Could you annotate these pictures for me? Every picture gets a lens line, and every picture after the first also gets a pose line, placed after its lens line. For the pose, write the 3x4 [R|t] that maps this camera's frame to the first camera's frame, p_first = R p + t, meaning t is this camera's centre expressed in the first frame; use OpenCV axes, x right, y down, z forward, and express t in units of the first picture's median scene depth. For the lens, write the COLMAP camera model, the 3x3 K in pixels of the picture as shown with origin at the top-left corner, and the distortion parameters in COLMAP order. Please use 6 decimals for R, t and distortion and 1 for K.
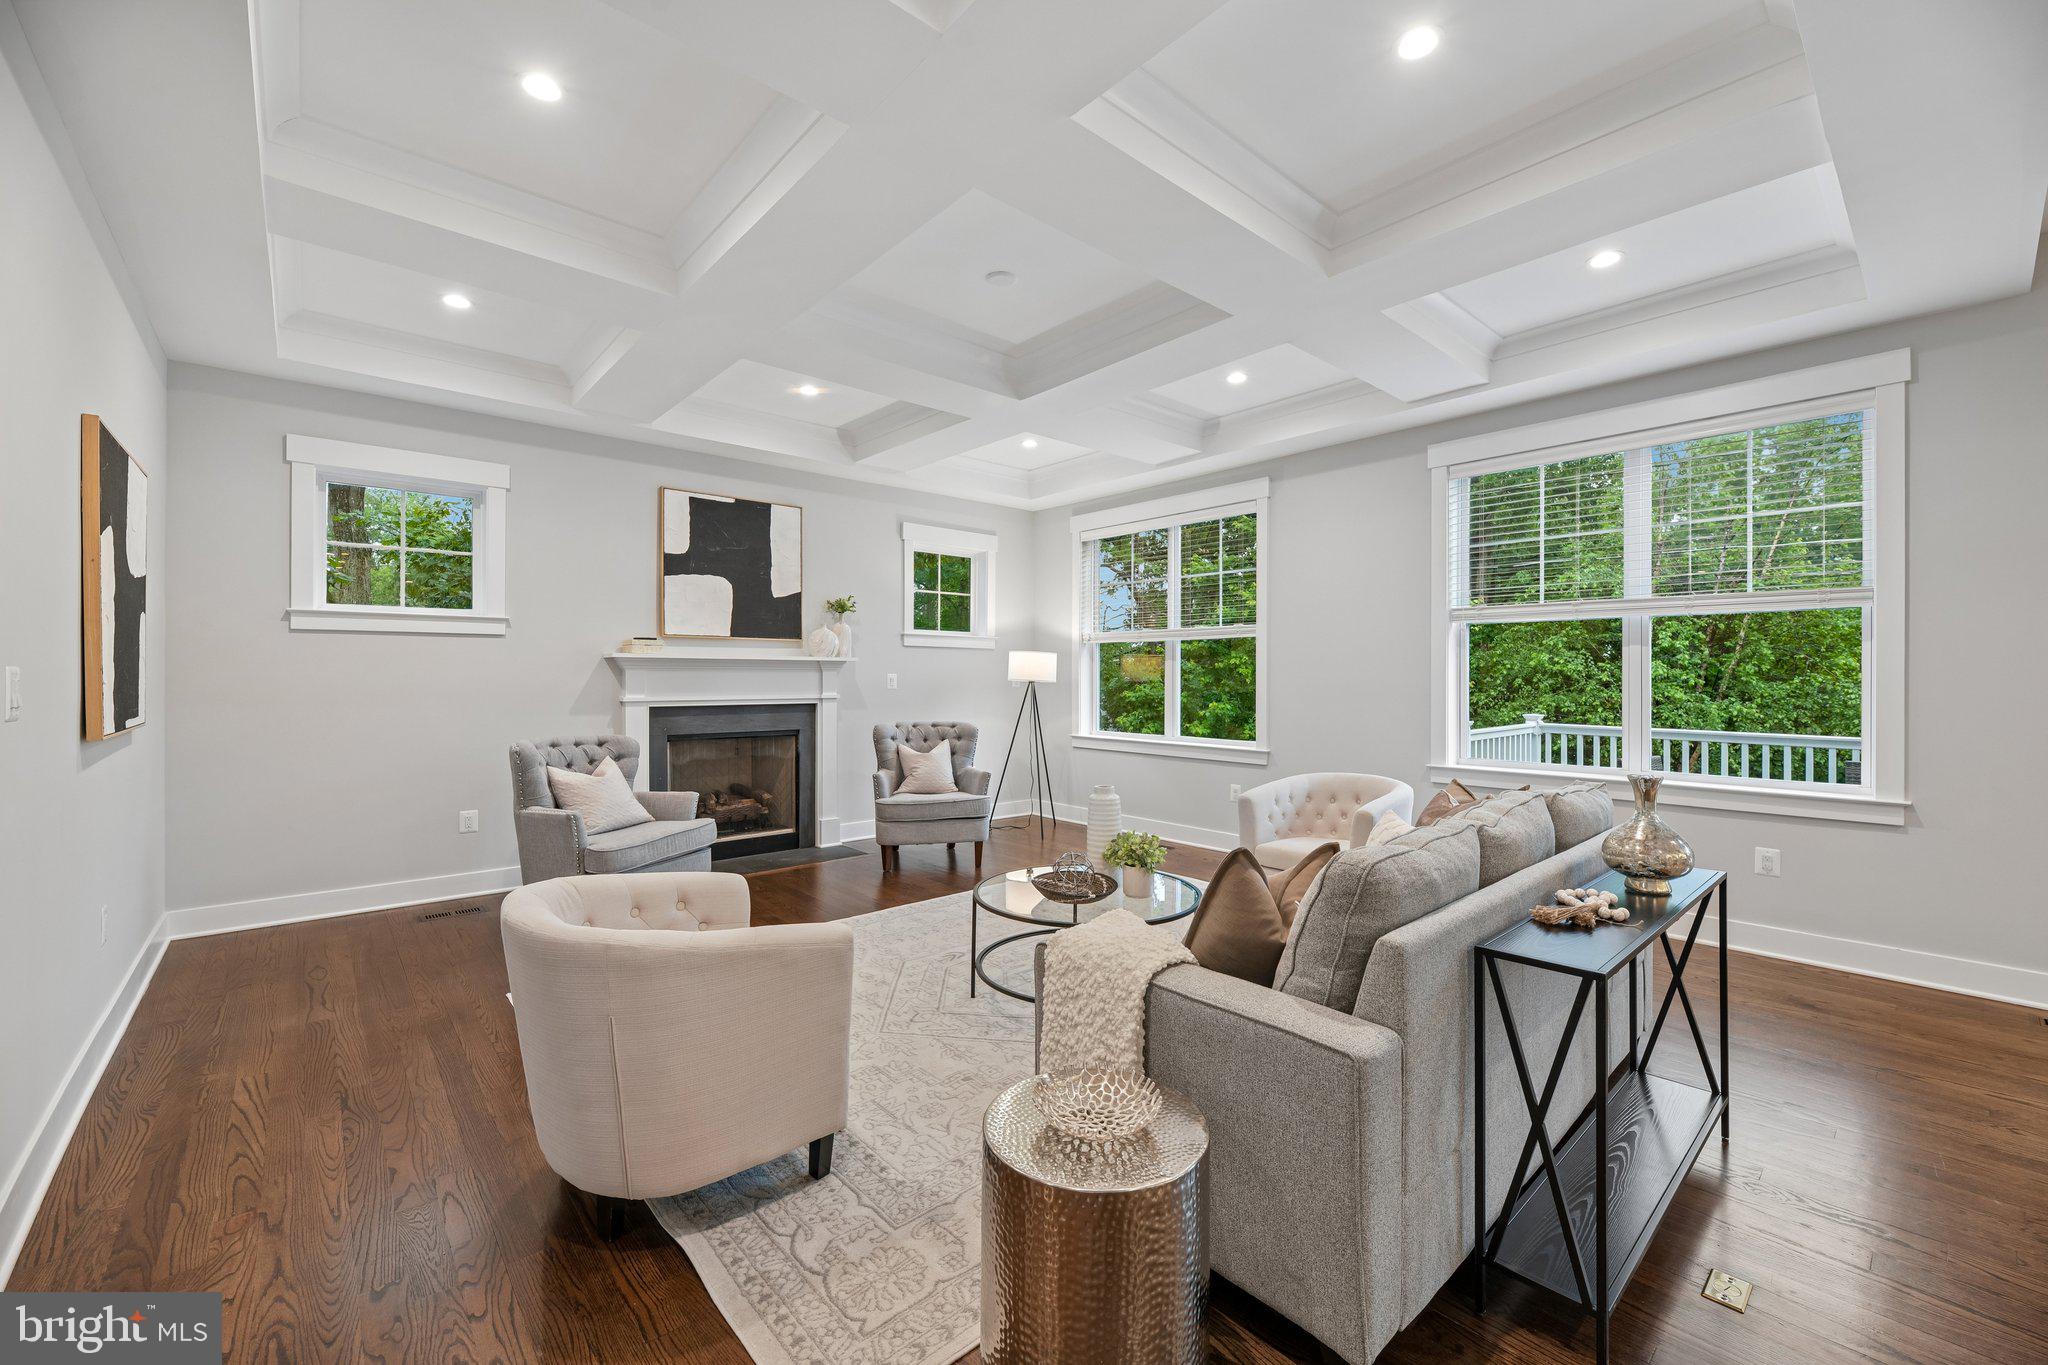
lens RADIAL K [[829.1, 0, 1033.9], [0, 829.1, 675.2], [0, 0, 1]] dist [0.000064, -0.002068]
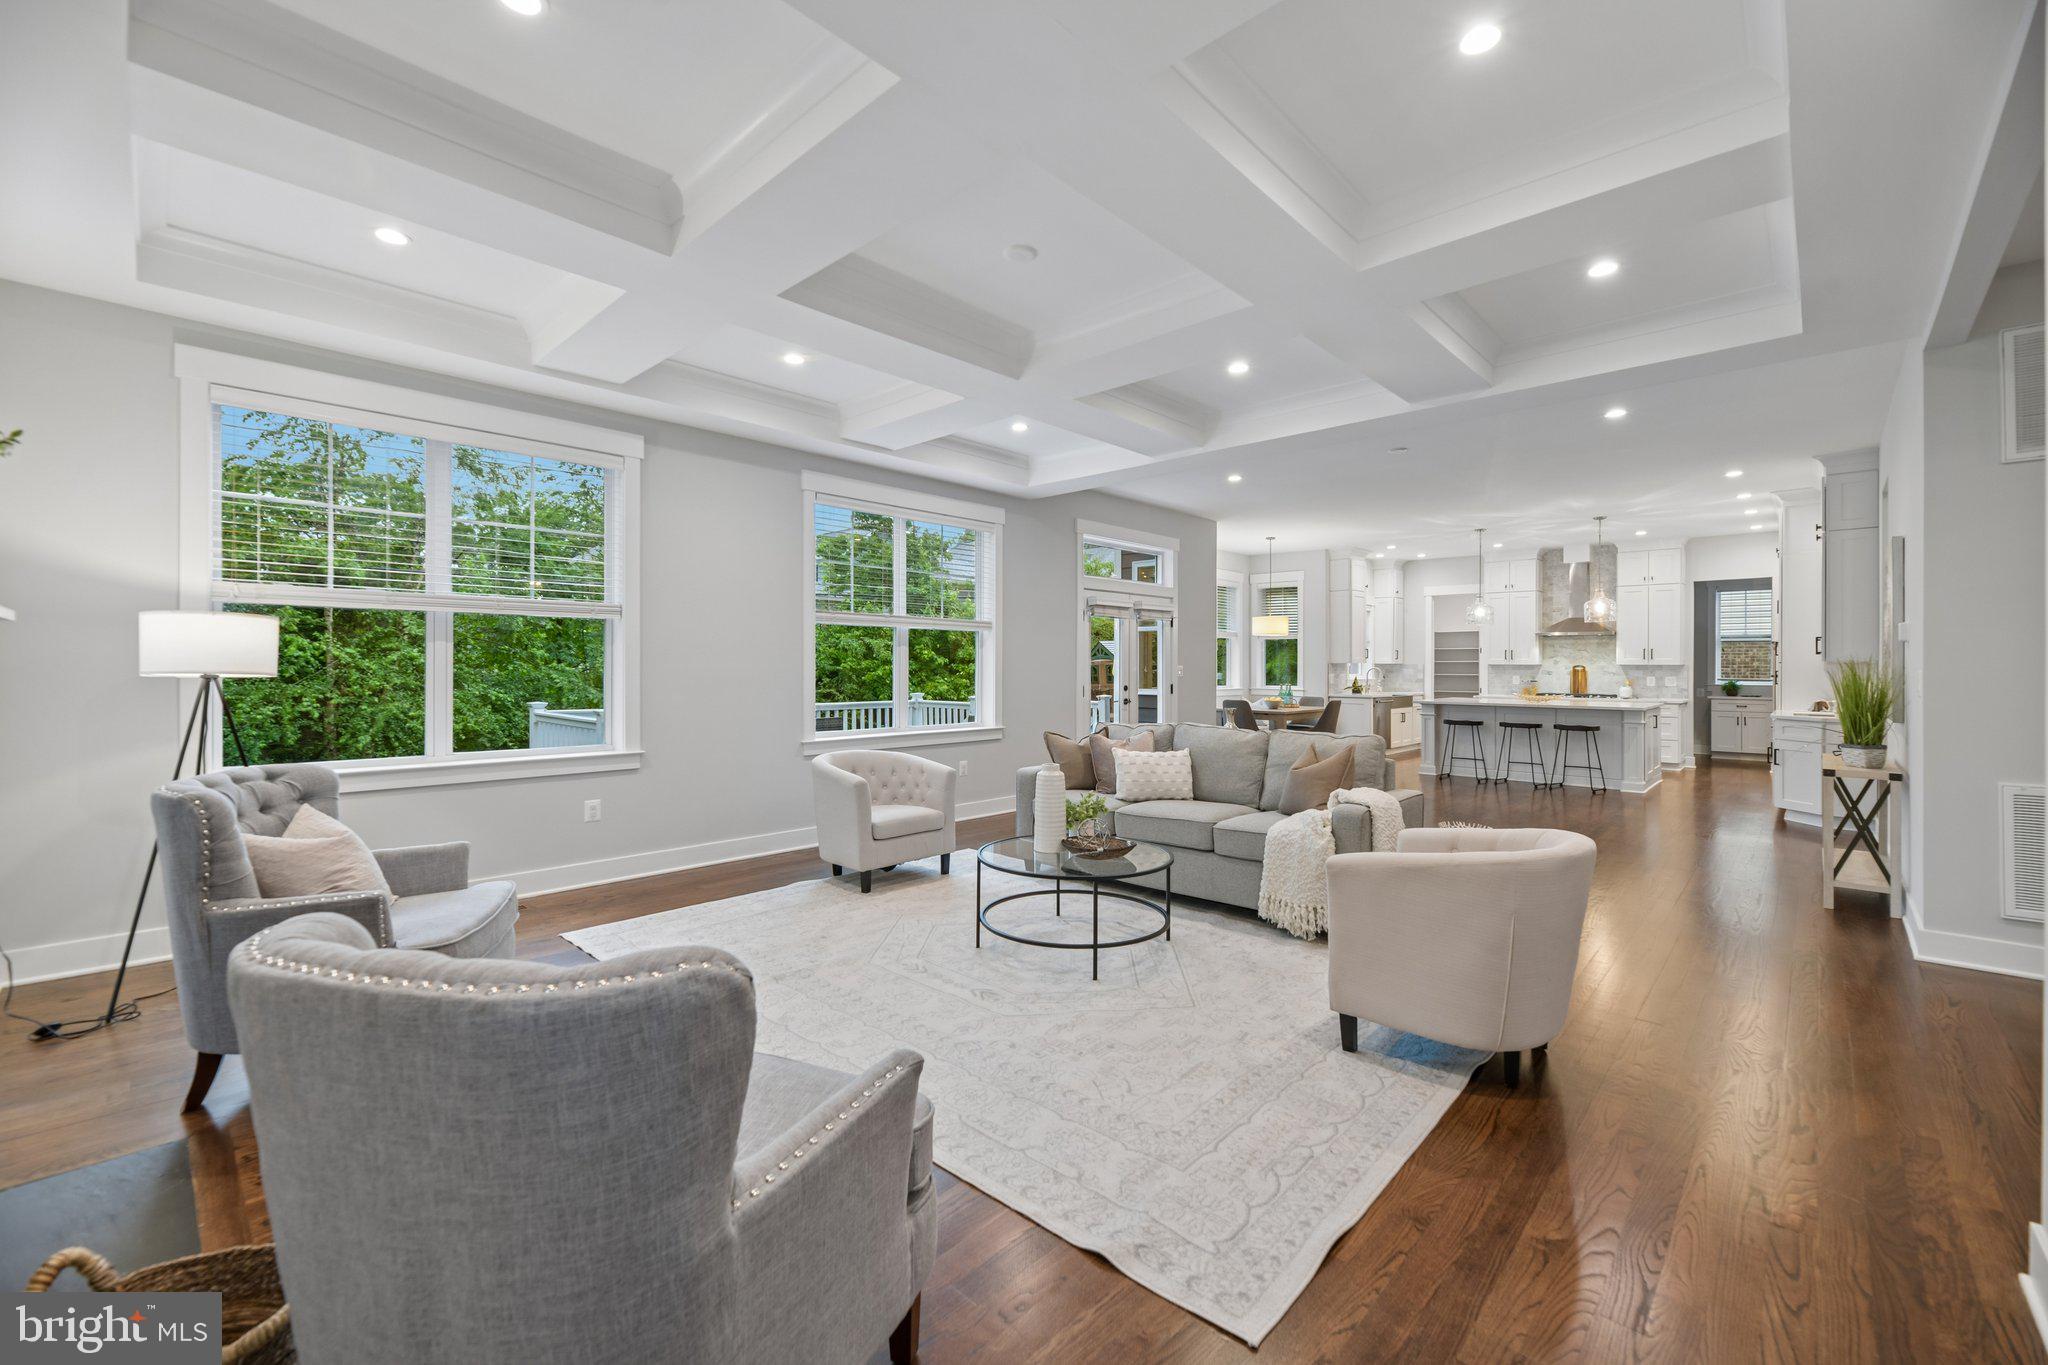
lens RADIAL K [[829.1, 0, 1033.9], [0, 829.1, 675.2], [0, 0, 1]] dist [0.000064, -0.002068]
pose [[-0.091031, -0.012347, 0.995772, -0.631646], [-0.004278, 0.999919, 0.012007, -0.001207], [-0.995839, -0.003167, -0.091076, 0.678594]]
